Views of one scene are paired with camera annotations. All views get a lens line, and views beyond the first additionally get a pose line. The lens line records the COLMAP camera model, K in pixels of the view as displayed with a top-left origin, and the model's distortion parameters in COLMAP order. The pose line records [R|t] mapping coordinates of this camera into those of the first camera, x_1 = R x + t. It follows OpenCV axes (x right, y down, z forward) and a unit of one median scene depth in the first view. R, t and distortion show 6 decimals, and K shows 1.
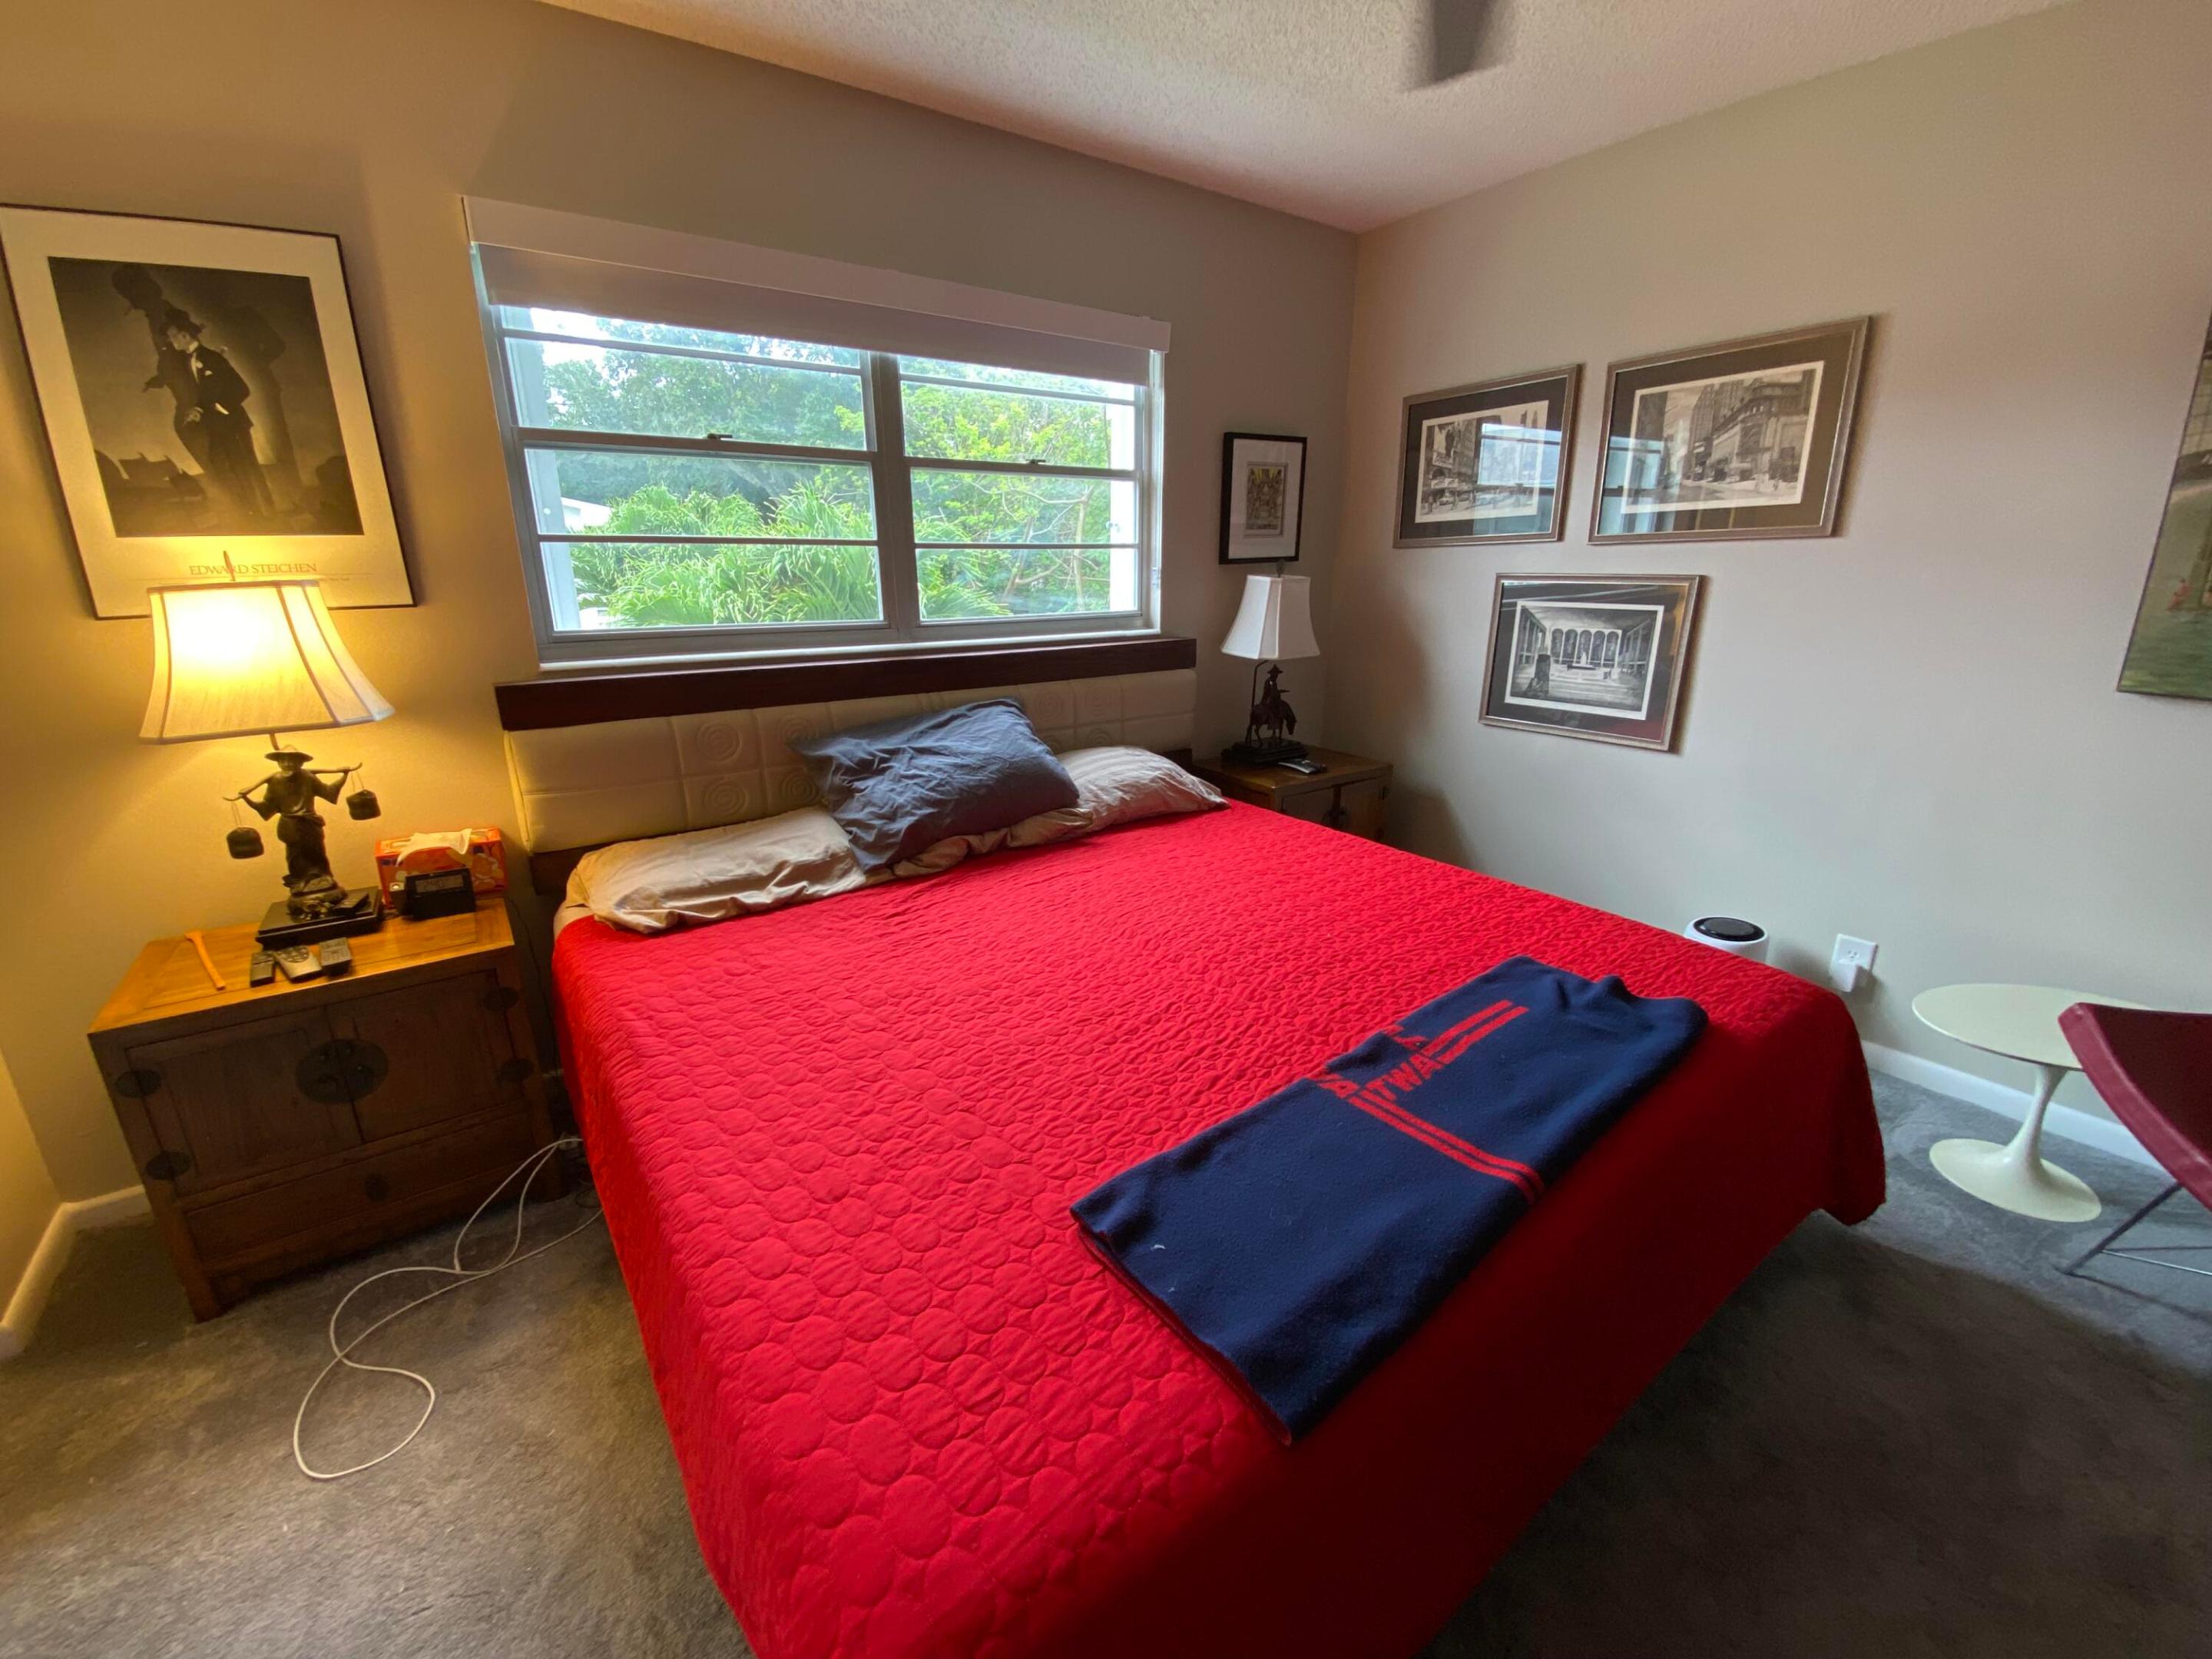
lens RADIAL K [[901.1, 0, 1106.0], [0, 901.1, 829.5], [0, 0, 1]] dist [0.030903, -0.033058]
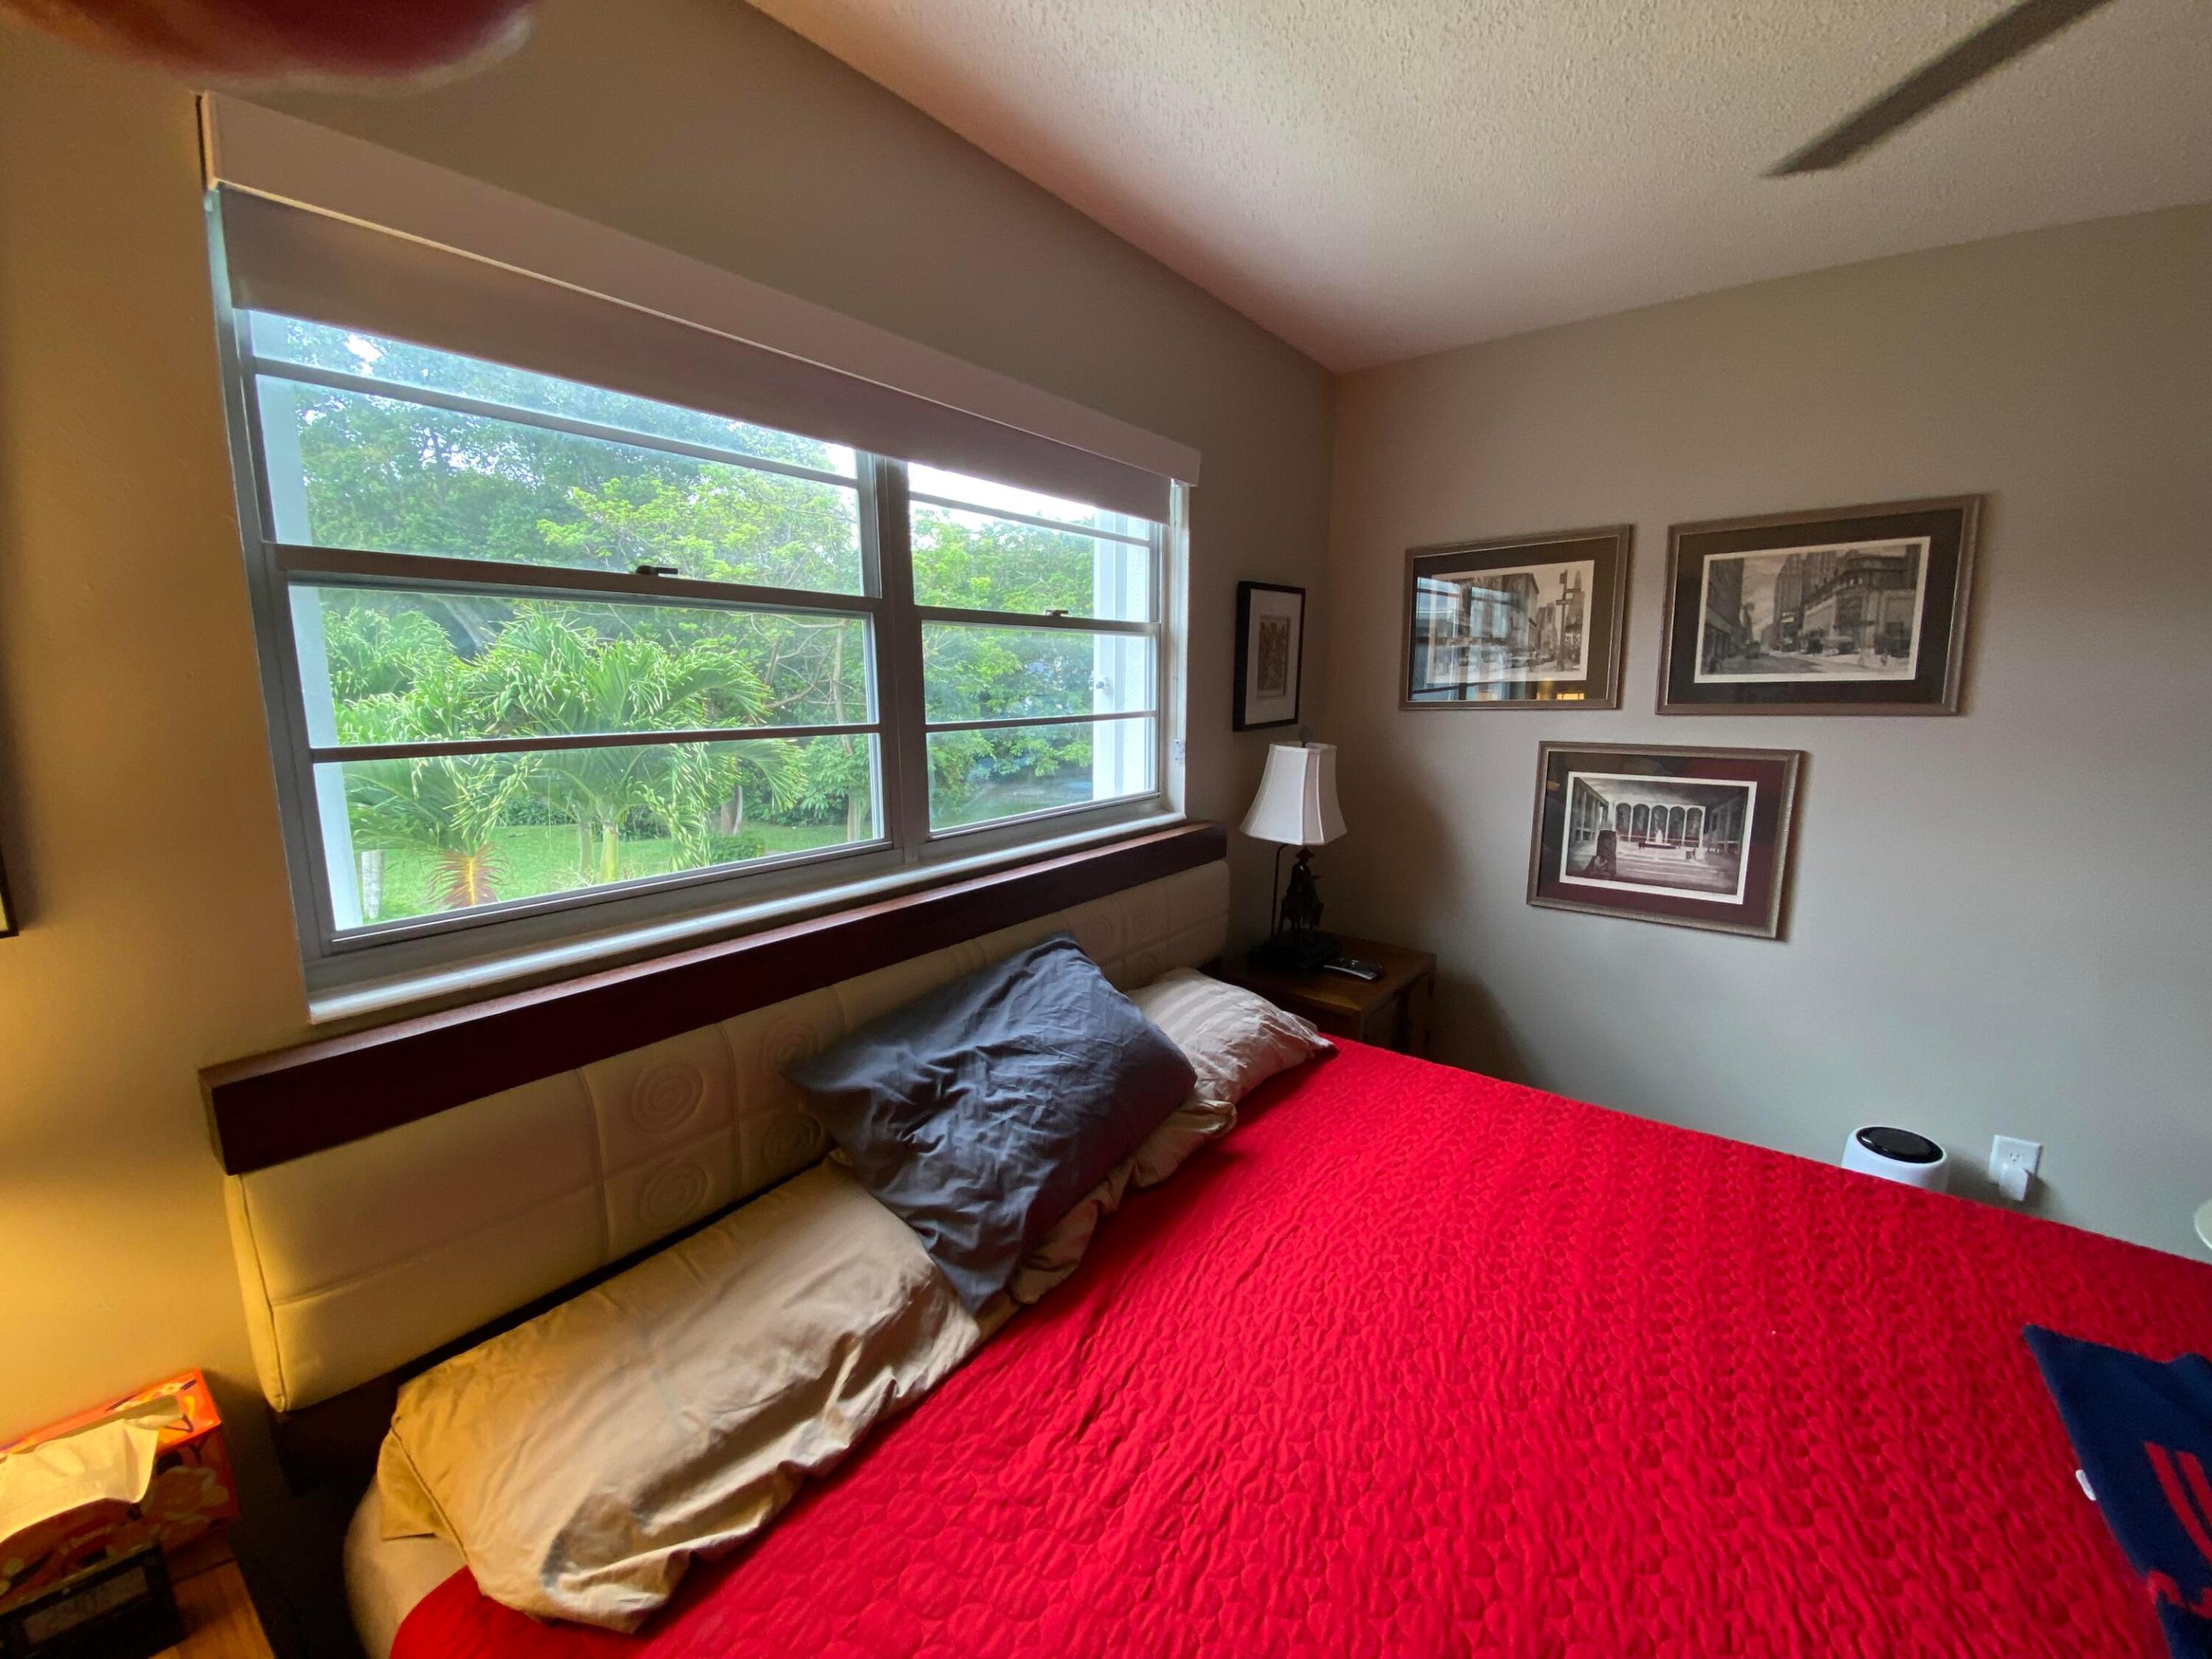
lens RADIAL K [[887.3, 0, 1106.0], [0, 887.3, 829.5], [0, 0, 1]] dist [0.039684, -0.035429]
pose [[0.957558, -0.045389, 0.284646, -0.288793], [0.080039, 0.990558, -0.111304, -0.159467], [-0.276906, 0.129363, 0.952149, 0.345236]]
